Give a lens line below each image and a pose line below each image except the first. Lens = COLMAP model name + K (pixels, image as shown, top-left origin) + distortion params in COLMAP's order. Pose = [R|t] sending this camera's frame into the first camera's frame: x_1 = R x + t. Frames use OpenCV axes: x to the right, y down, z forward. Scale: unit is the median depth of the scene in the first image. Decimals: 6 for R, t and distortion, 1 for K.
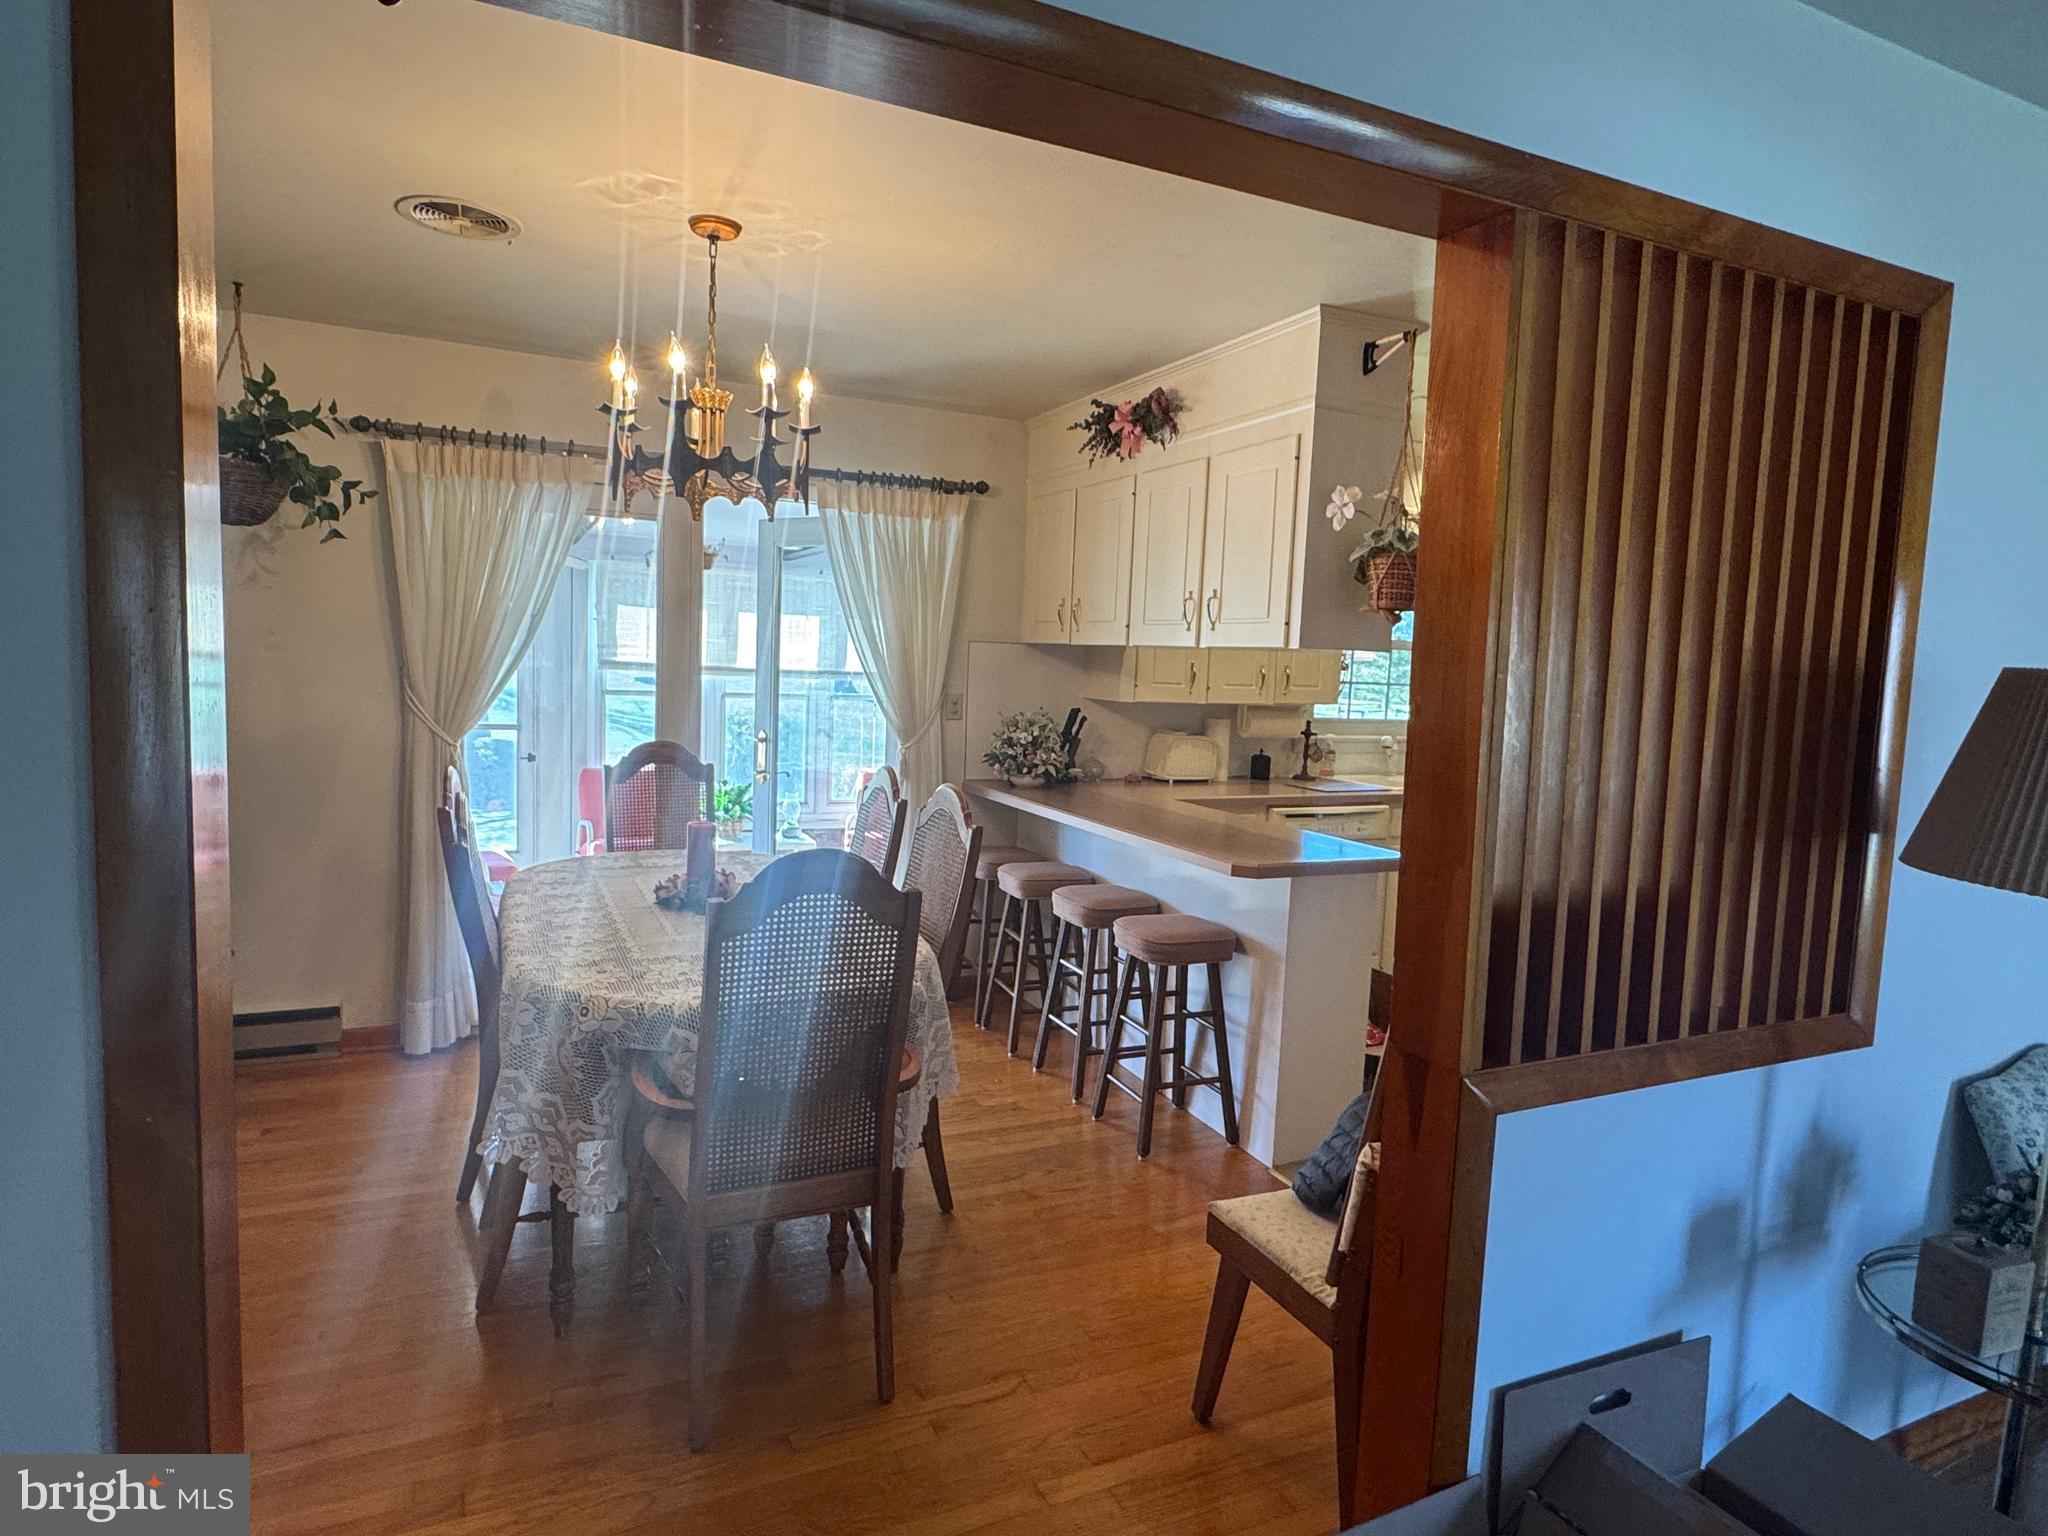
lens RADIAL K [[1144.8, 0, 1016.4], [0, 1144.8, 762.6], [0, 0, 1]] dist [0.004587, 0.000096]
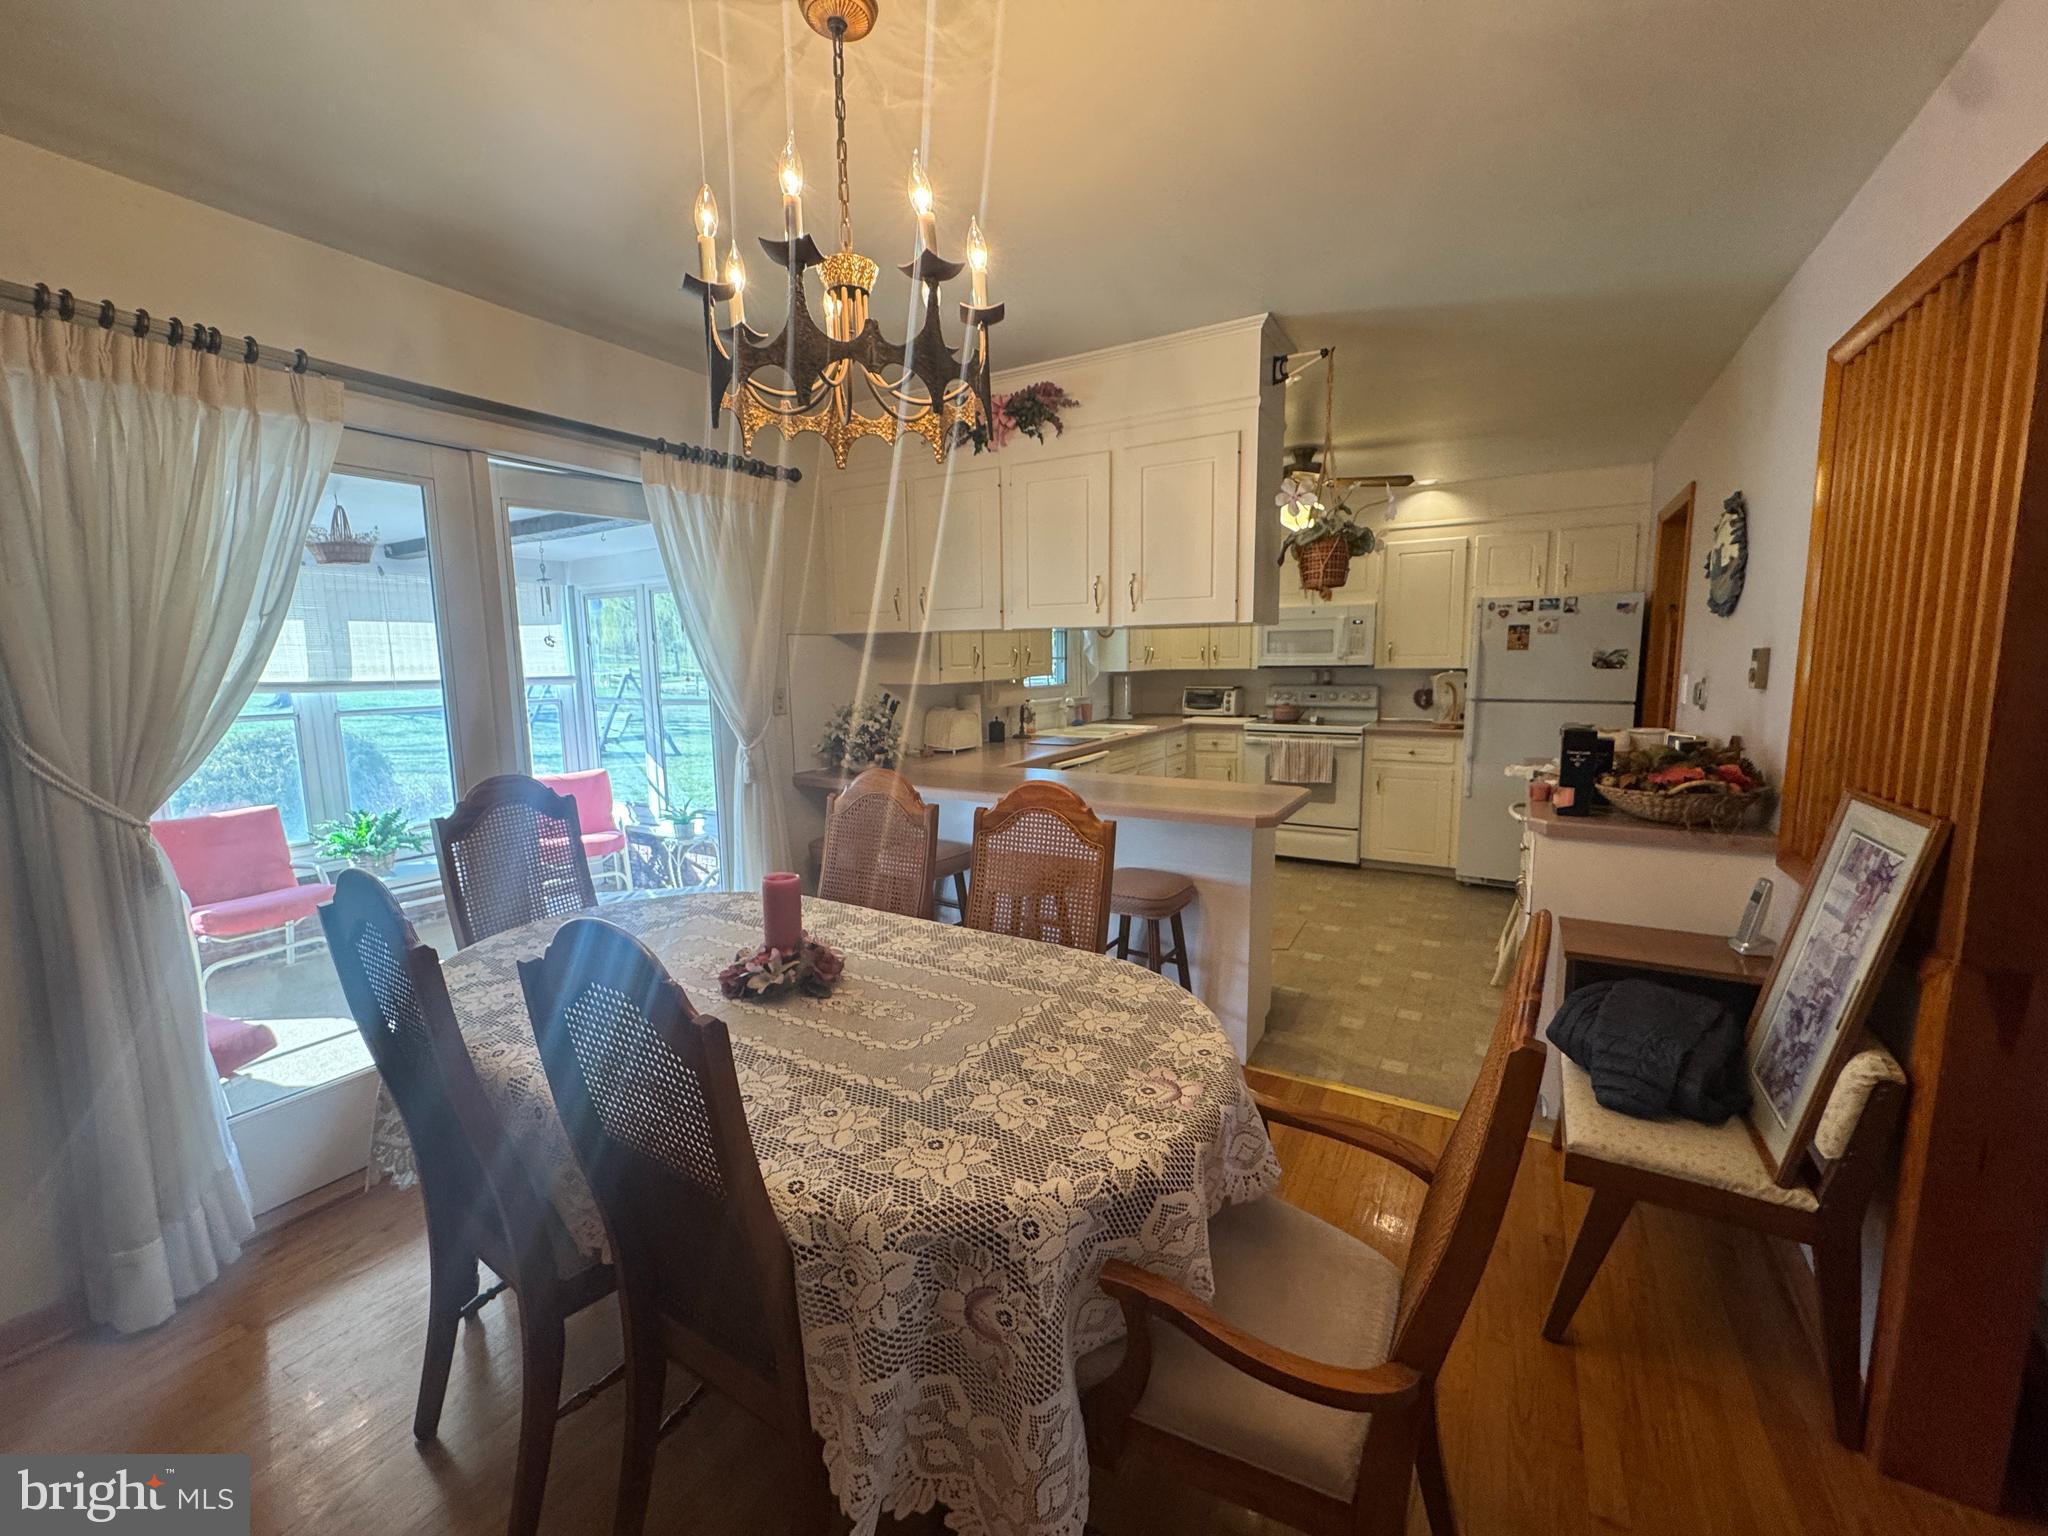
lens RADIAL K [[816.8, 0, 1022.7], [0, 816.8, 763.8], [0, 0, 1]] dist [-0.002166, -0.000093]
pose [[0.822935, -0.123775, 0.554489, -0.316092], [0.096911, 0.992258, 0.077666, -0.034242], [-0.559809, -0.010177, 0.828559, 0.344347]]
